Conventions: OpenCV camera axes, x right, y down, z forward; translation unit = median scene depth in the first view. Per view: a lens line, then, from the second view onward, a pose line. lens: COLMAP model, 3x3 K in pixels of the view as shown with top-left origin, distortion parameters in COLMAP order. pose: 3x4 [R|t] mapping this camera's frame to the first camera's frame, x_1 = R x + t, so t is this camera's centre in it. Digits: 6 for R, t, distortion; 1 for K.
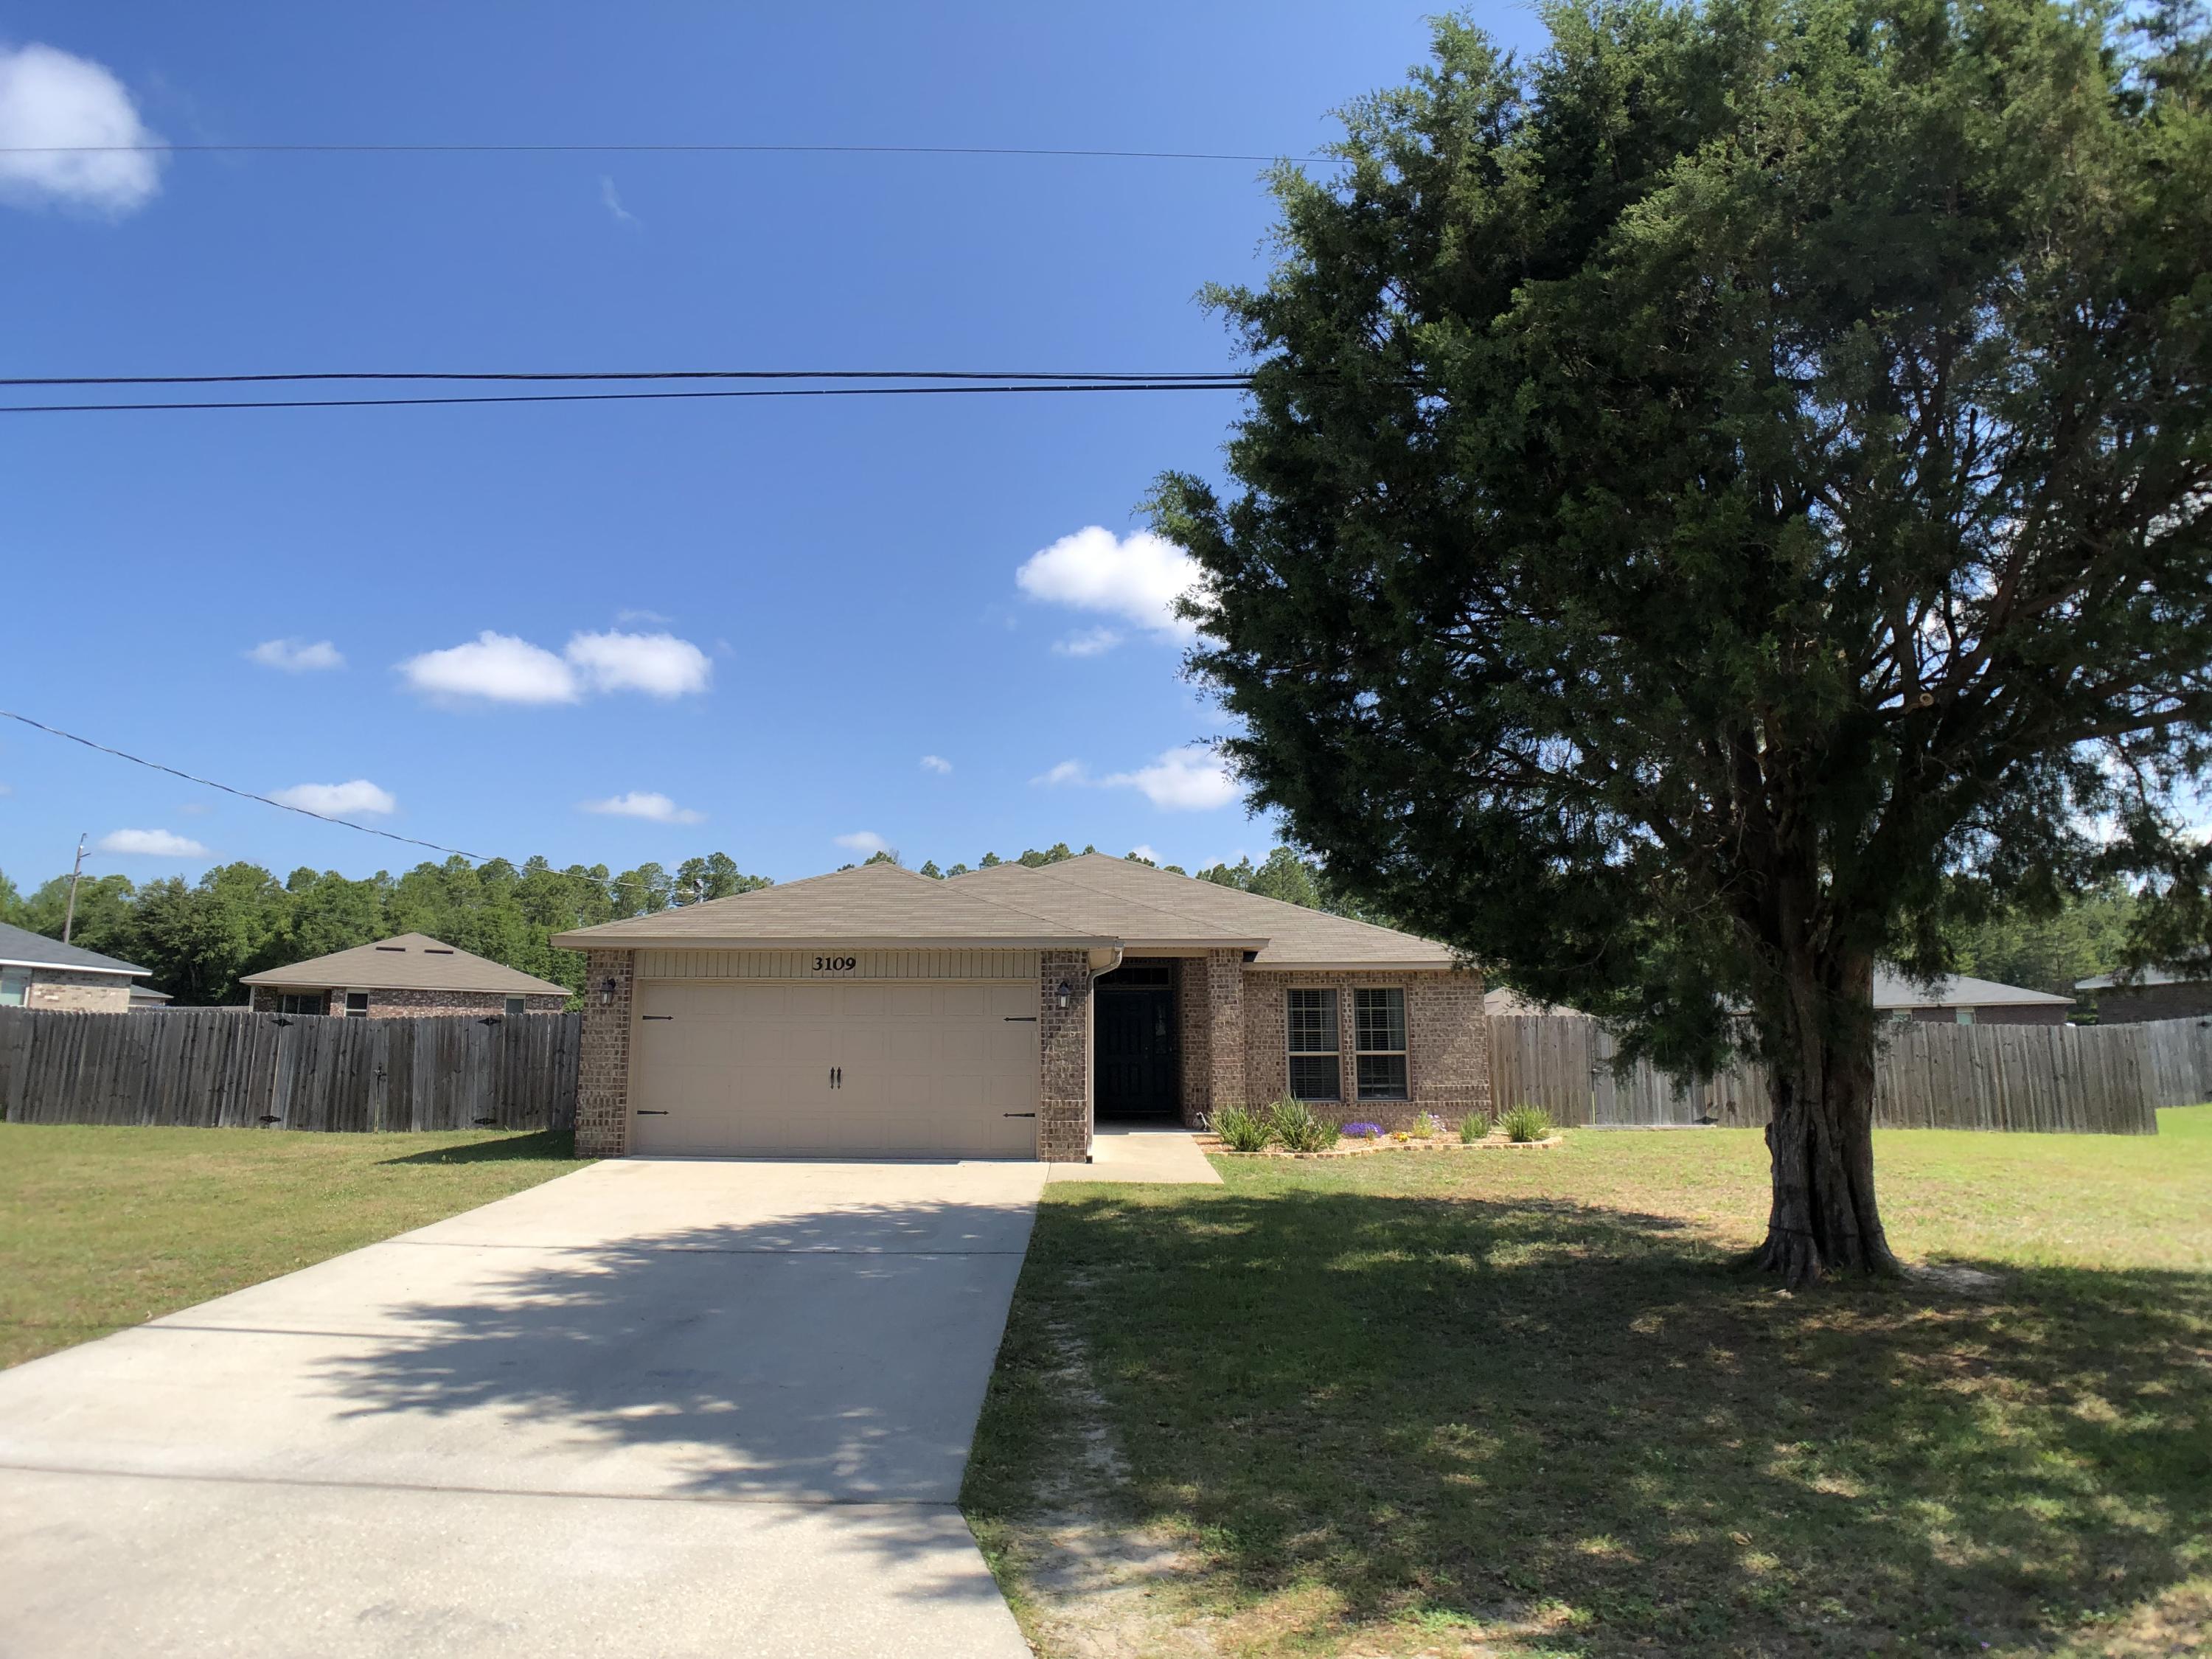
lens RADIAL K [[1268.4, 0, 1087.6], [0, 1268.4, 821.8], [0, 0, 1]] dist [-0.060639, -0.005401]
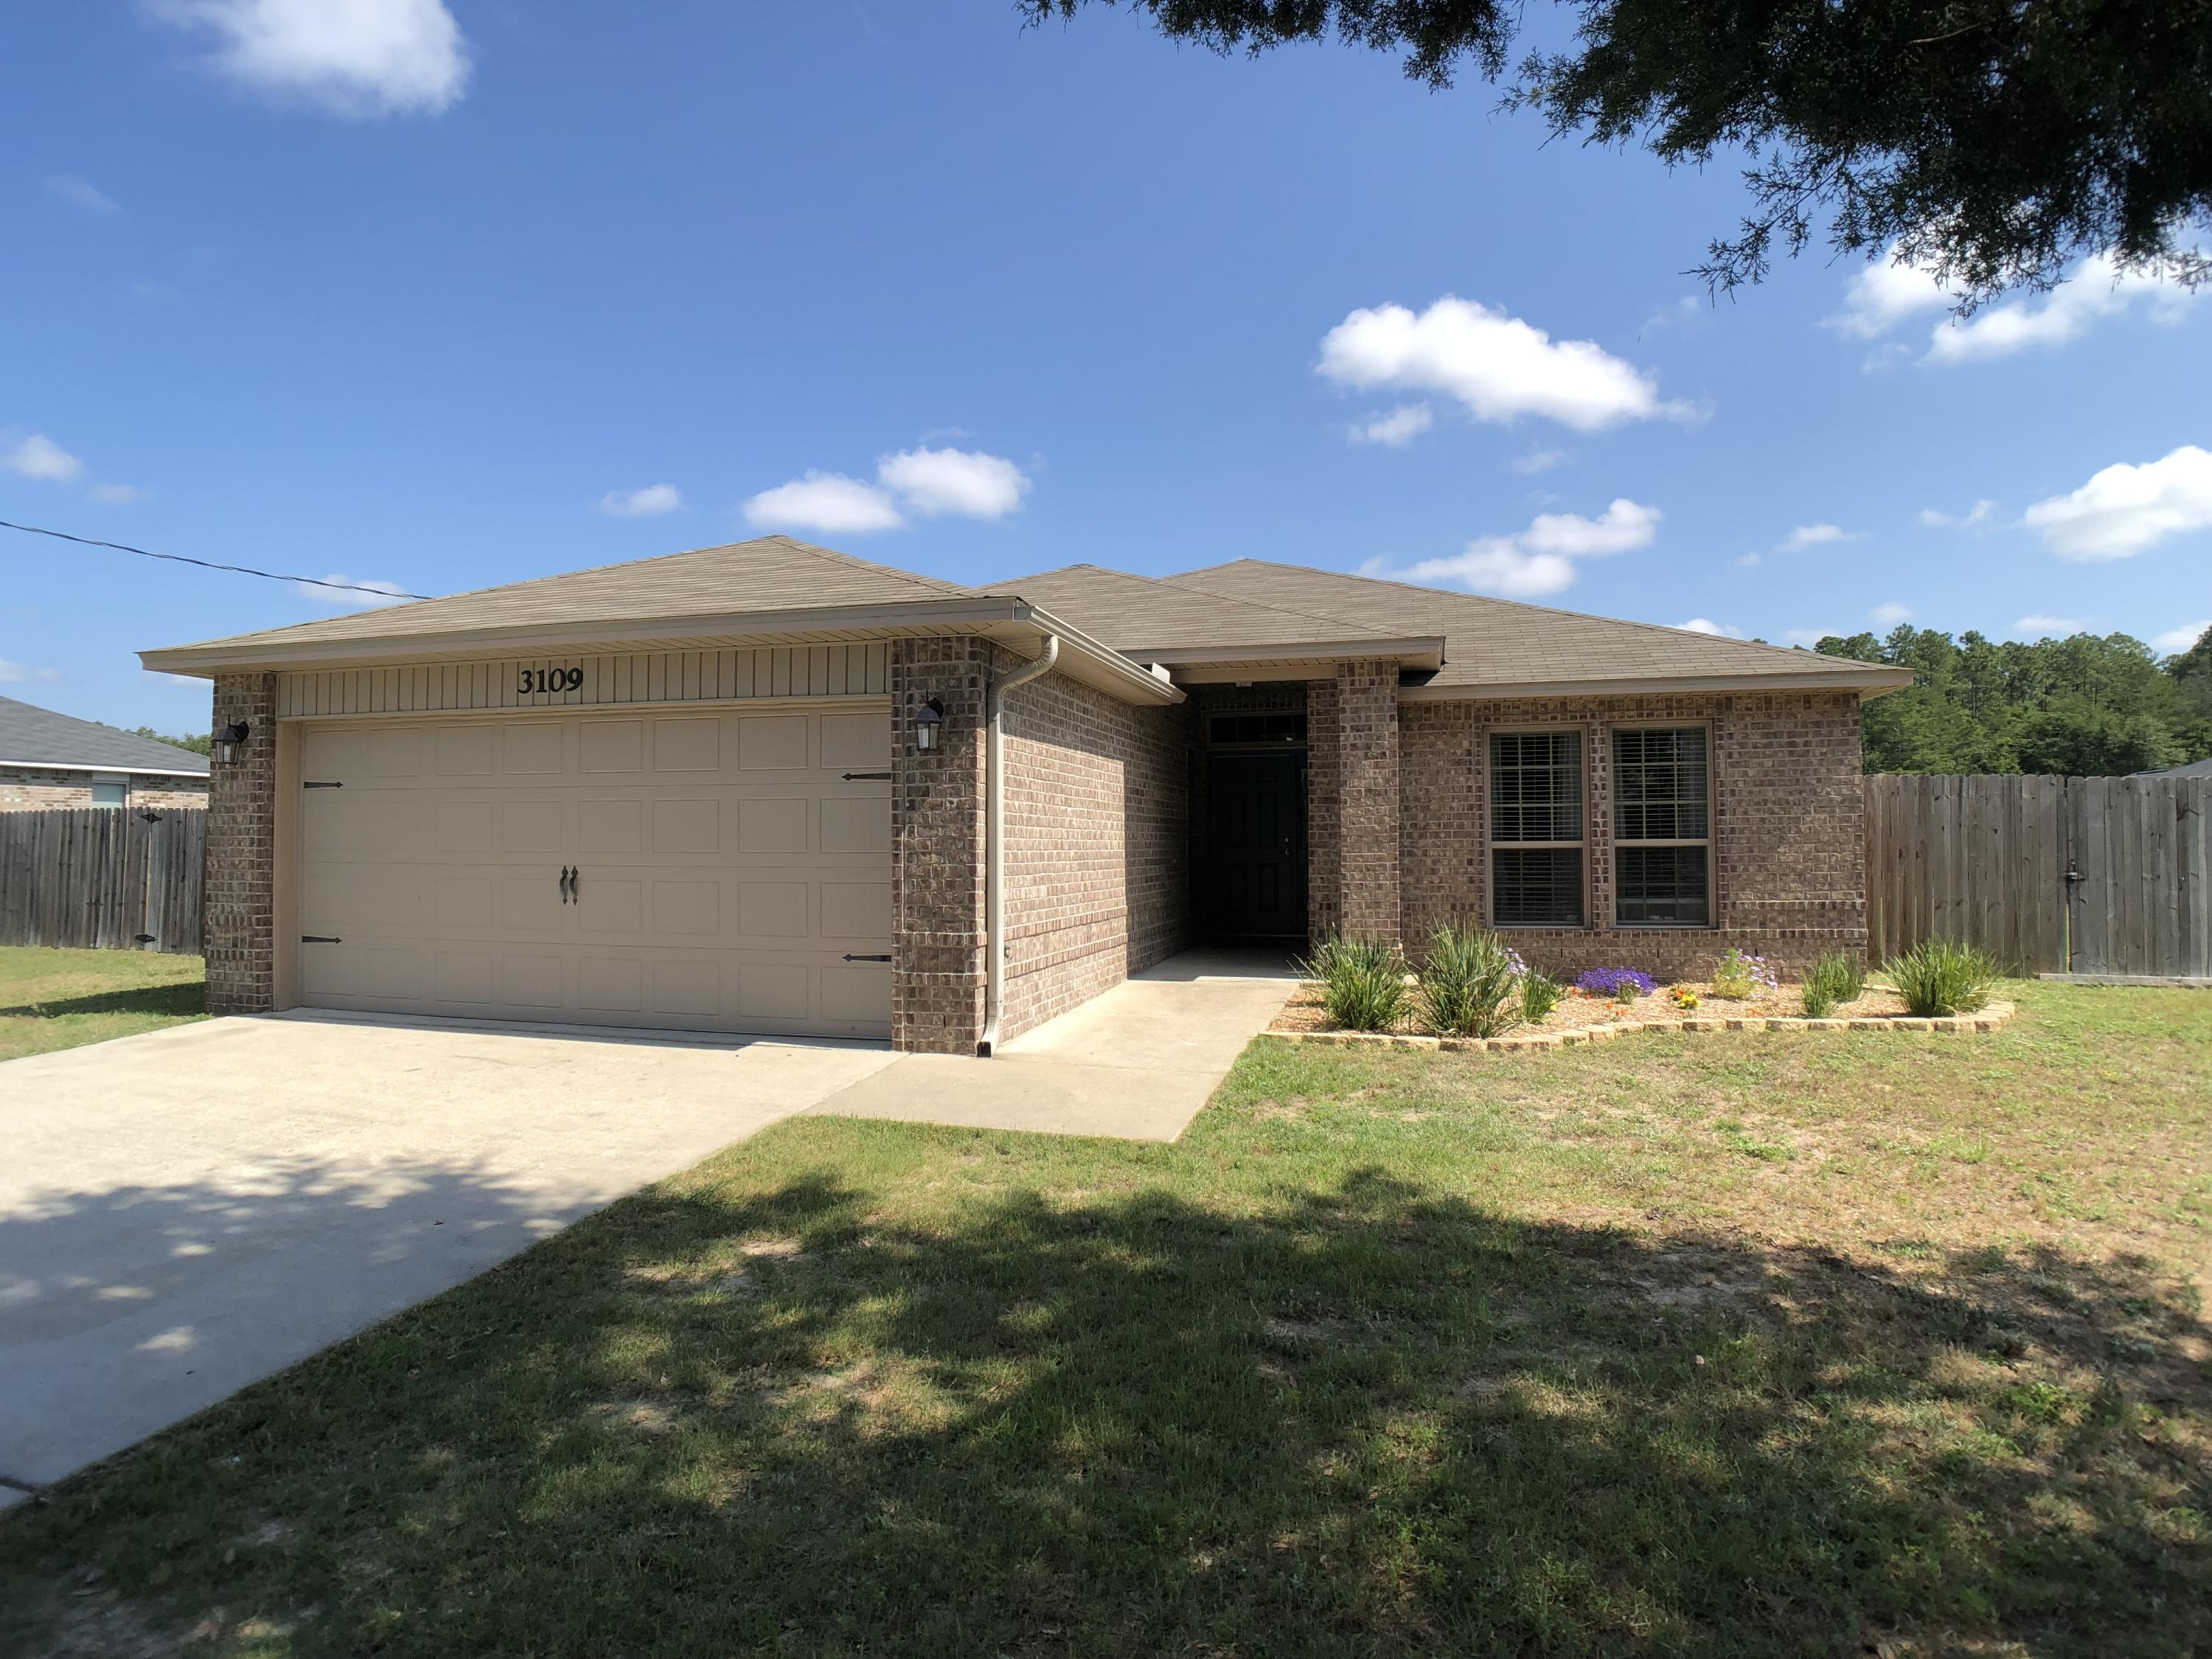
lens RADIAL K [[1268.4, 0, 1103.7], [0, 1268.4, 808.9], [0, 0, 1]] dist [-0.060639, -0.005401]
pose [[0.971459, -0.010996, -0.236952, 0.124616], [0.044840, 0.989428, 0.137918, 0.080187], [0.232931, -0.144607, 0.961682, 0.408760]]
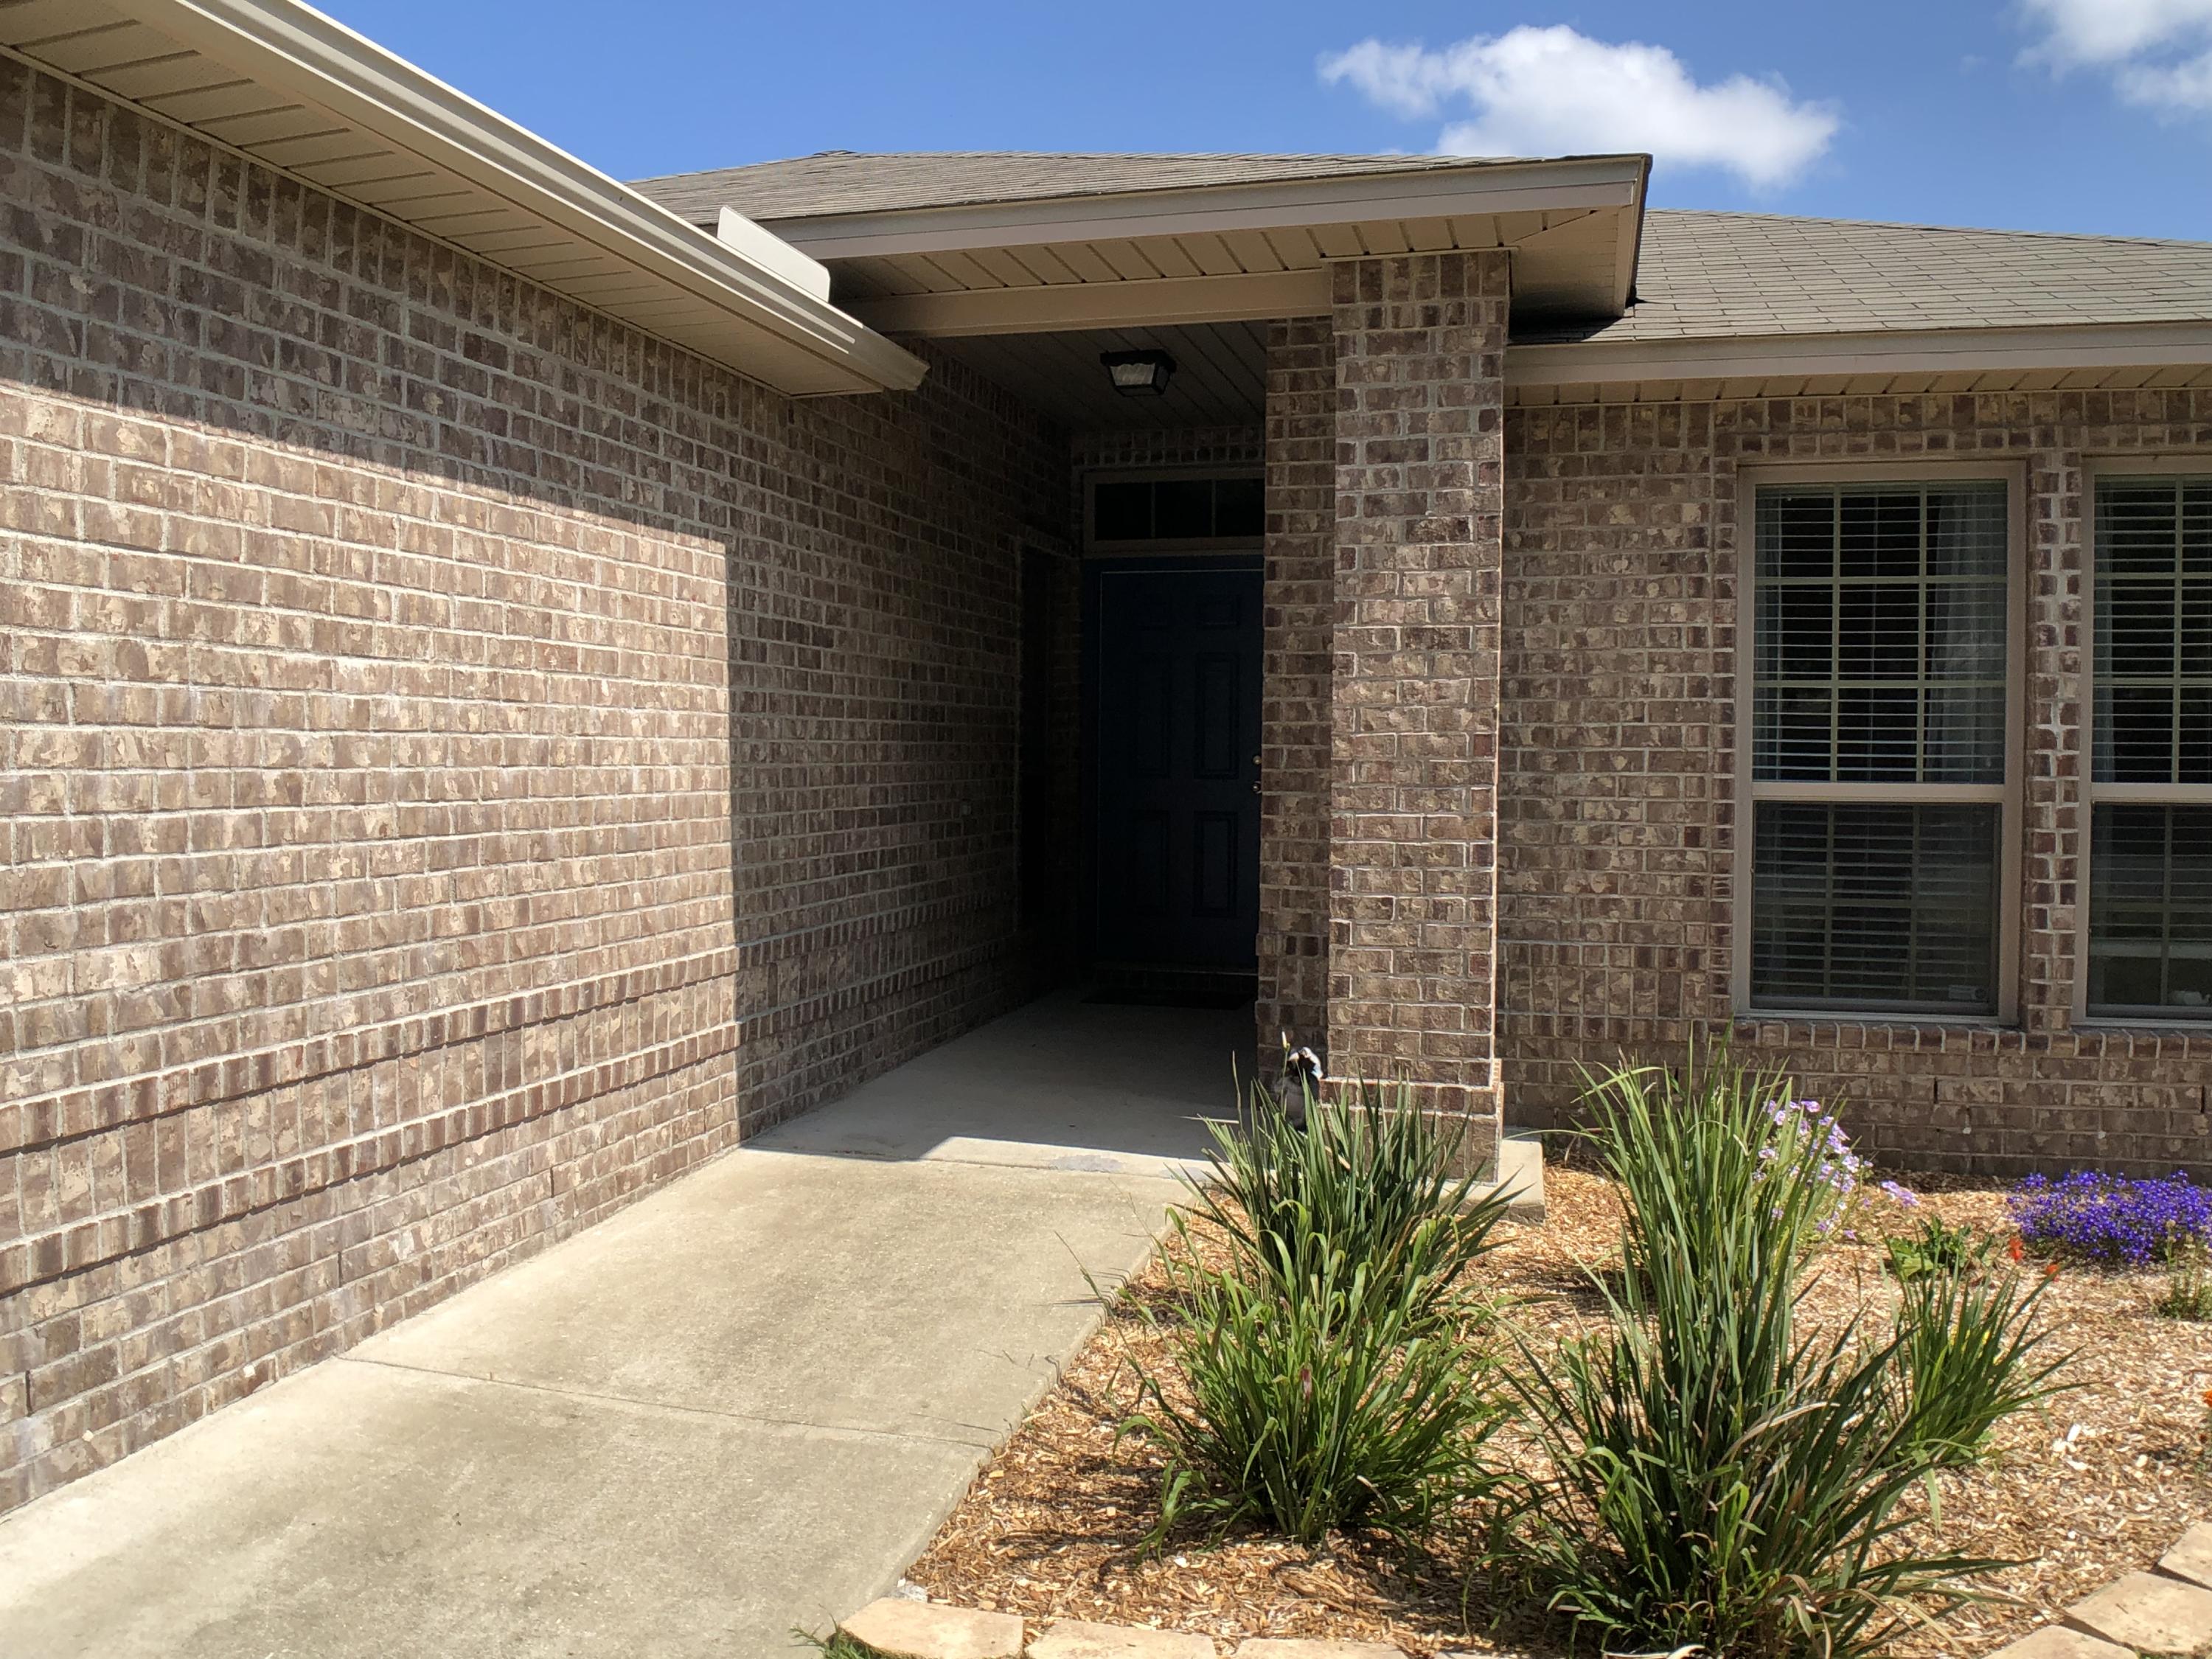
lens RADIAL K [[1709.6, 0, 1109.5], [0, 1709.6, 810.7], [0, 0, 1]] dist [-0.064758, -0.040507]
pose [[0.969335, 0.017469, -0.245123, 0.125182], [0.033029, 0.979159, 0.200393, 0.127177], [0.243515, -0.202344, 0.948555, 0.708440]]
